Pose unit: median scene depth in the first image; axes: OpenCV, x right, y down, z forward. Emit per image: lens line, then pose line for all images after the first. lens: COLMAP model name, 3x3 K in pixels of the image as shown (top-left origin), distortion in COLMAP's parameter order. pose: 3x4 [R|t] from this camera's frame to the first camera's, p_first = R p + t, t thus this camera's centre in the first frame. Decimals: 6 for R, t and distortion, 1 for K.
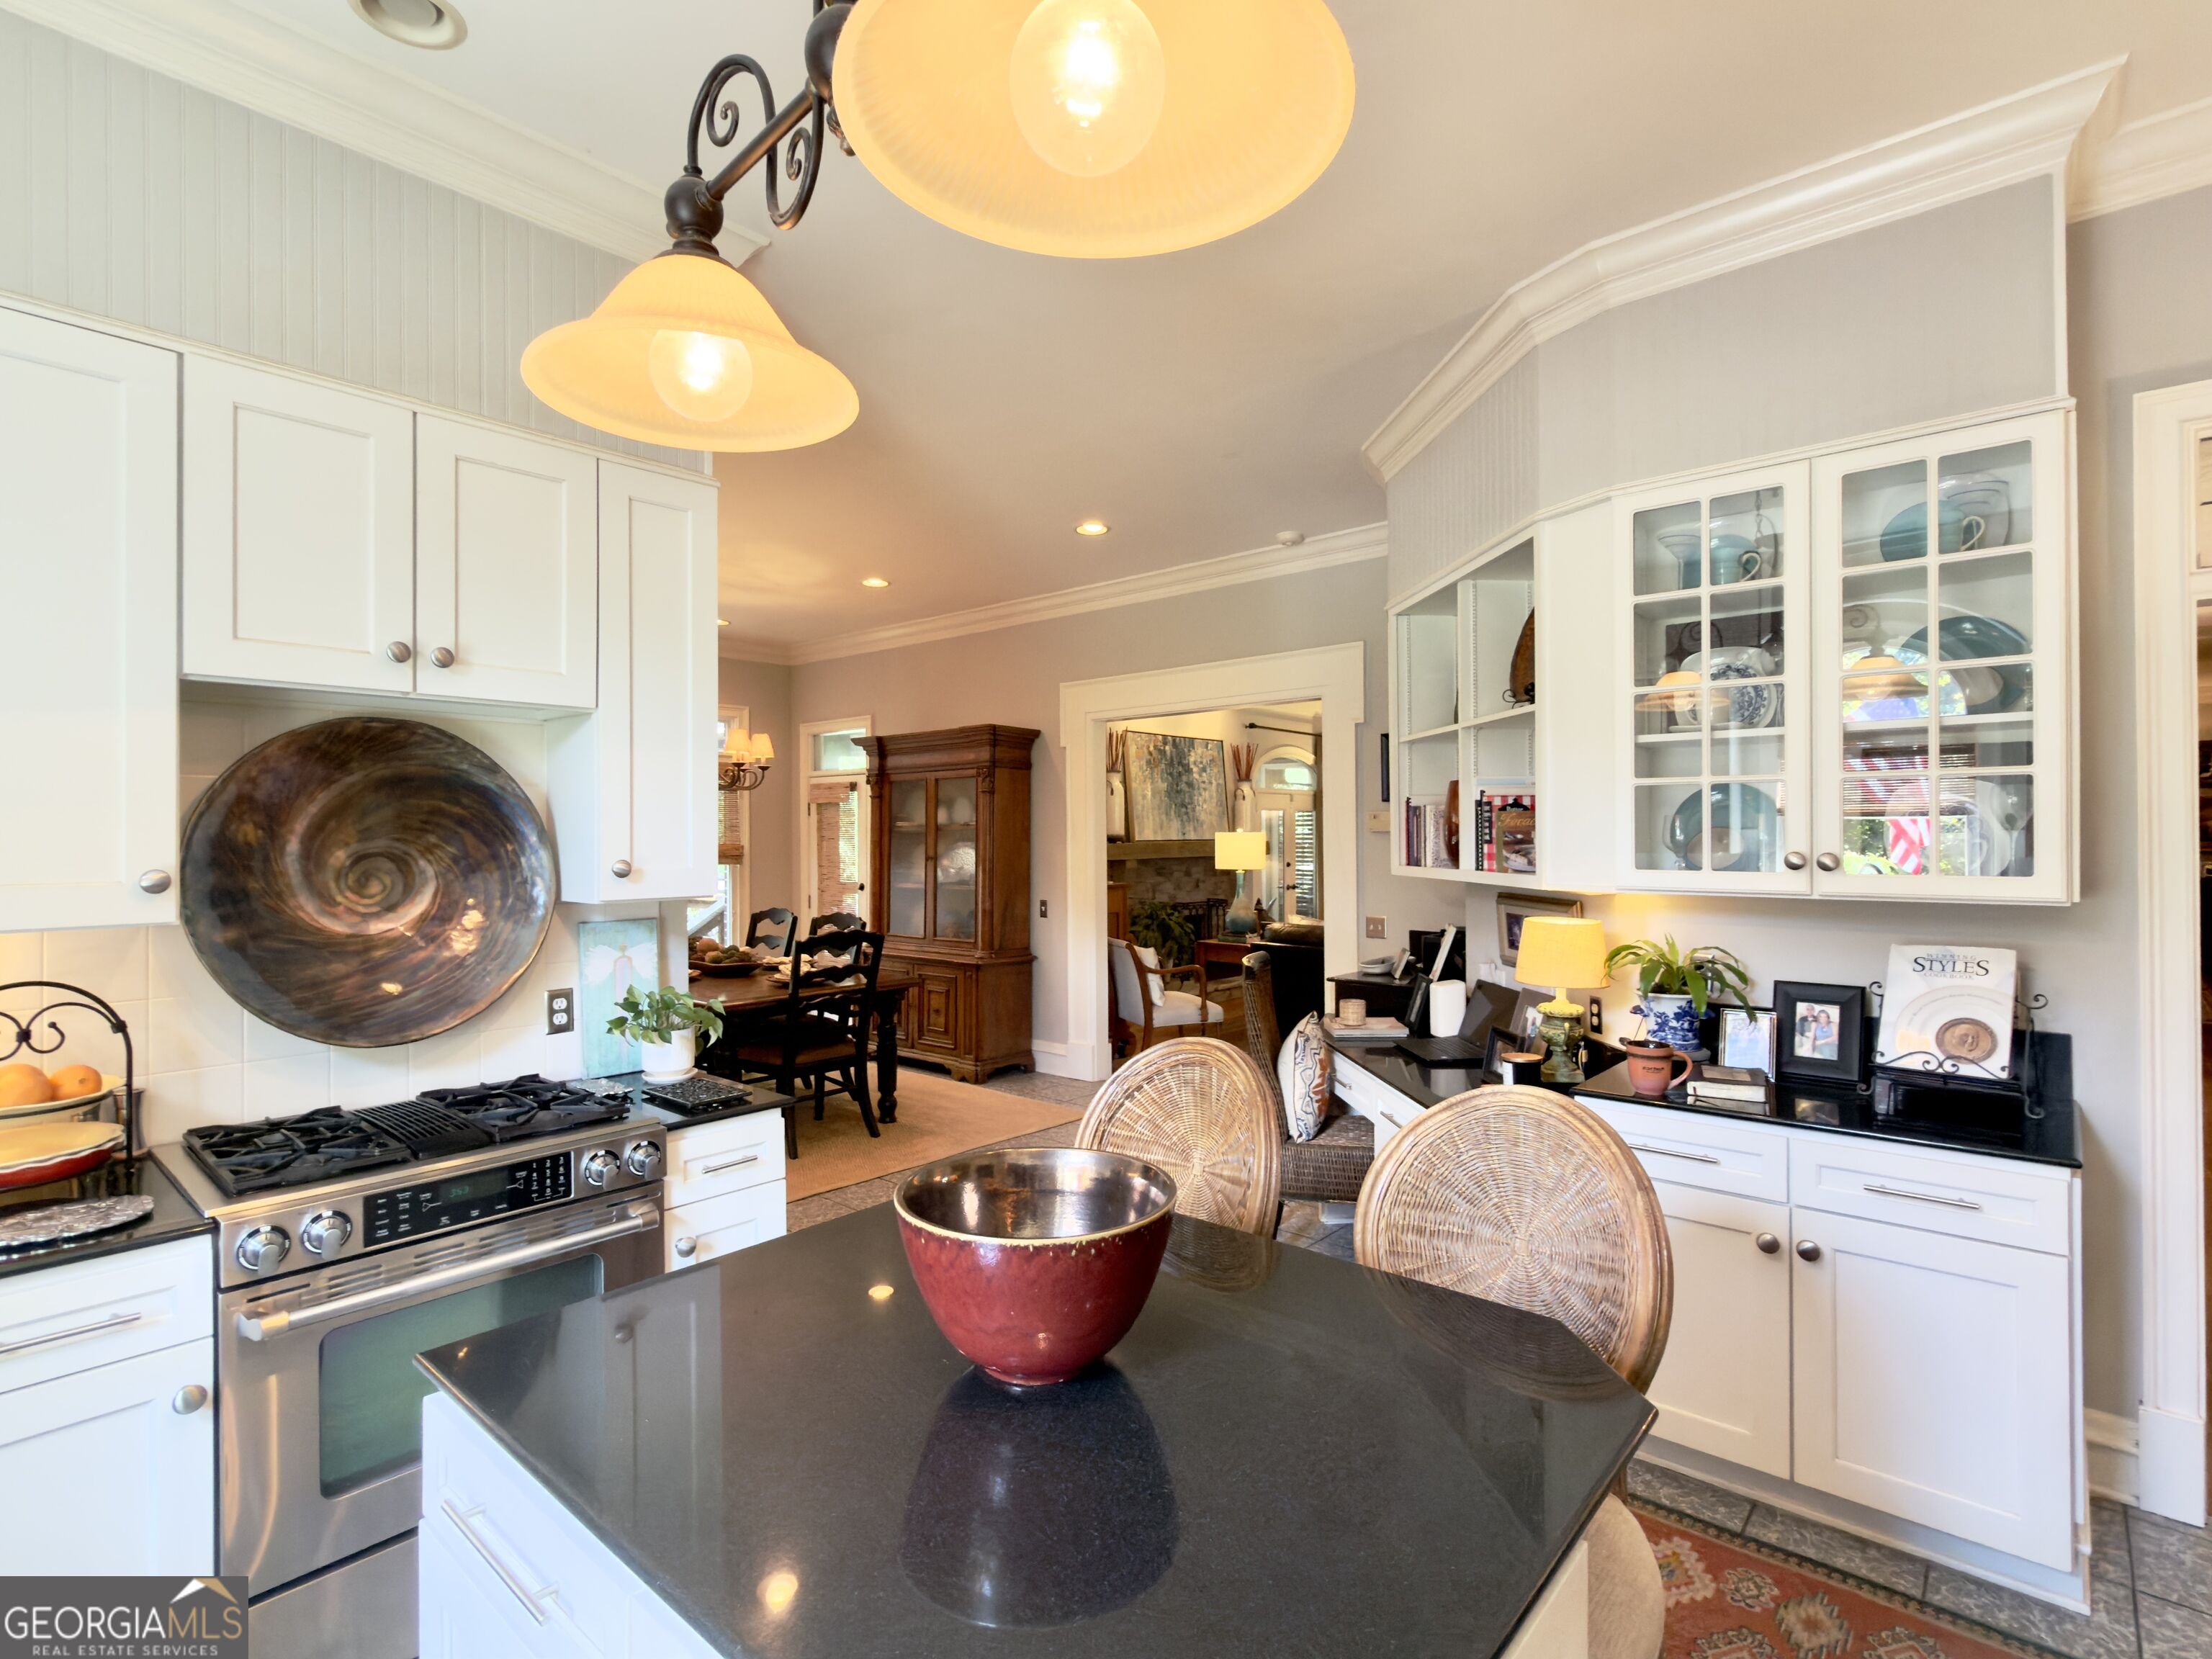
lens RADIAL K [[1083.4, 0, 1106.0], [0, 1083.4, 829.5], [0, 0, 1]] dist [-0.001749, 0.000018]
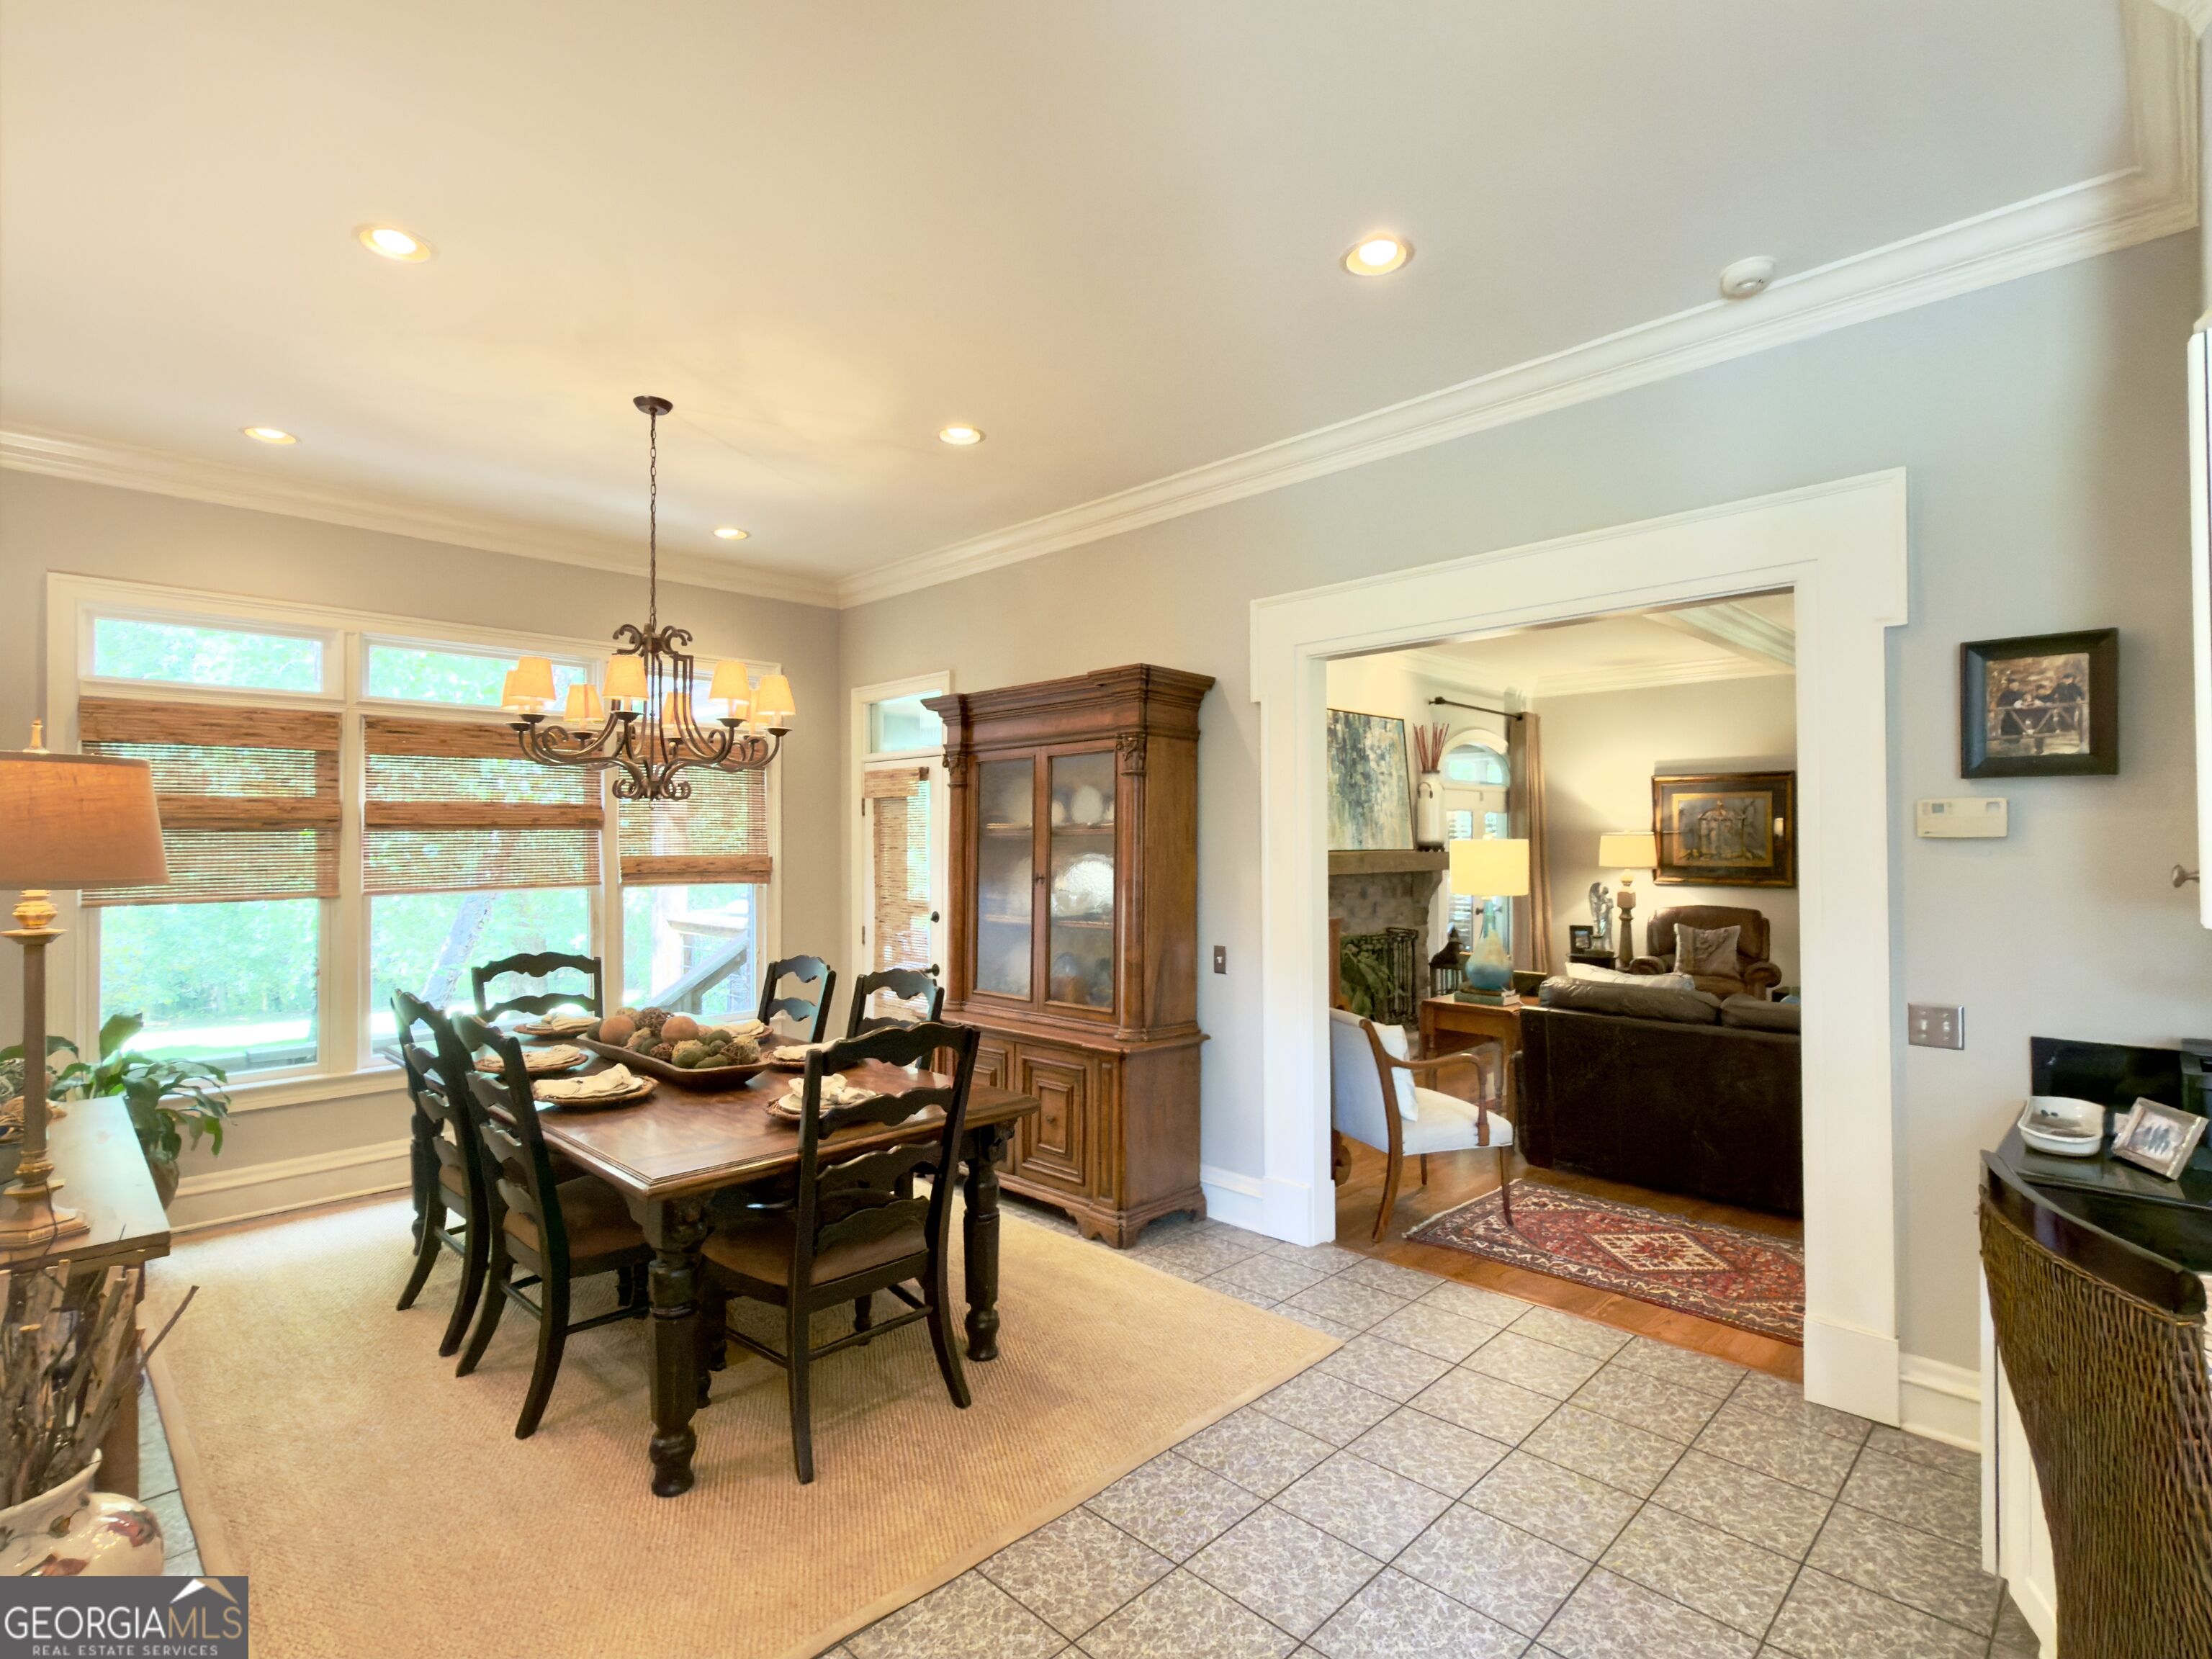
lens RADIAL K [[1083.4, 0, 1106.0], [0, 1083.4, 829.5], [0, 0, 1]] dist [-0.001749, 0.000018]
pose [[0.997986, 0.001080, -0.063421, -0.084234], [-0.001555, 0.999971, -0.007434, 0.001956], [0.063412, 0.007518, 0.997959, 0.364562]]
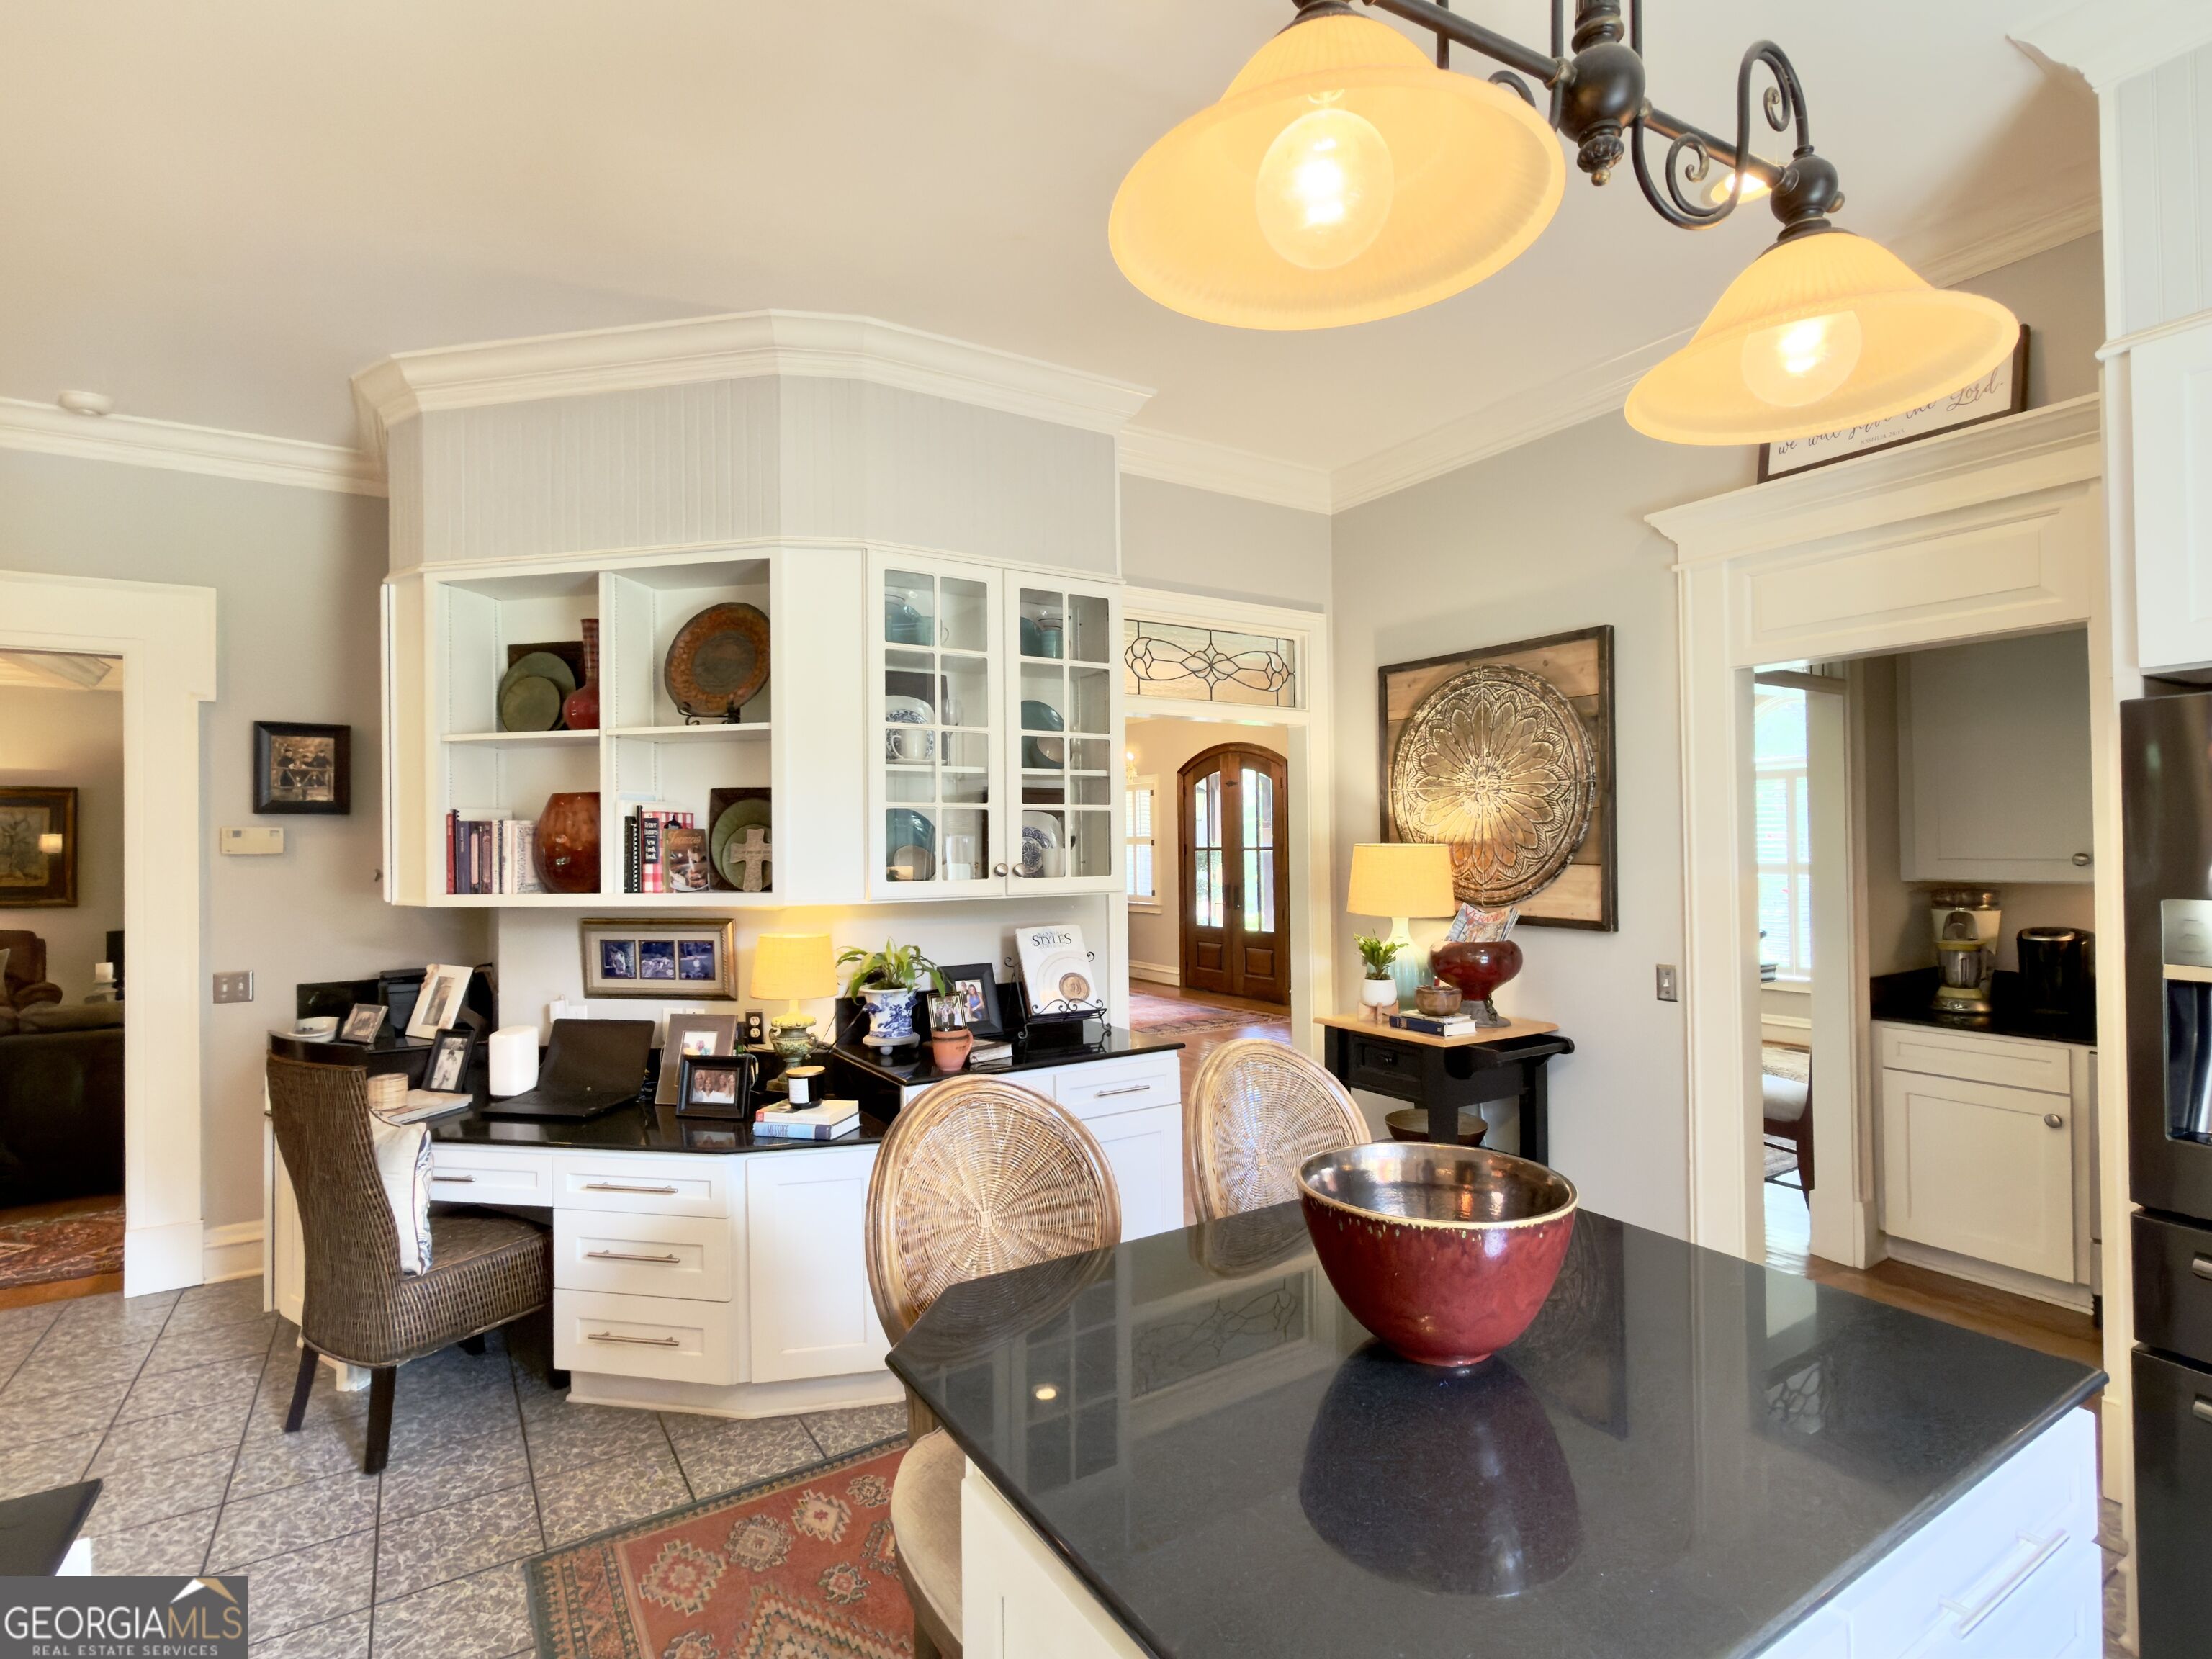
lens RADIAL K [[1083.4, 0, 1106.0], [0, 1083.4, 829.5], [0, 0, 1]] dist [-0.001749, 0.000018]
pose [[0.286371, 0.014979, 0.958002, -0.216242], [0.006539, 0.999824, -0.017588, 0.001444], [-0.958096, 0.011301, 0.286223, 0.183482]]
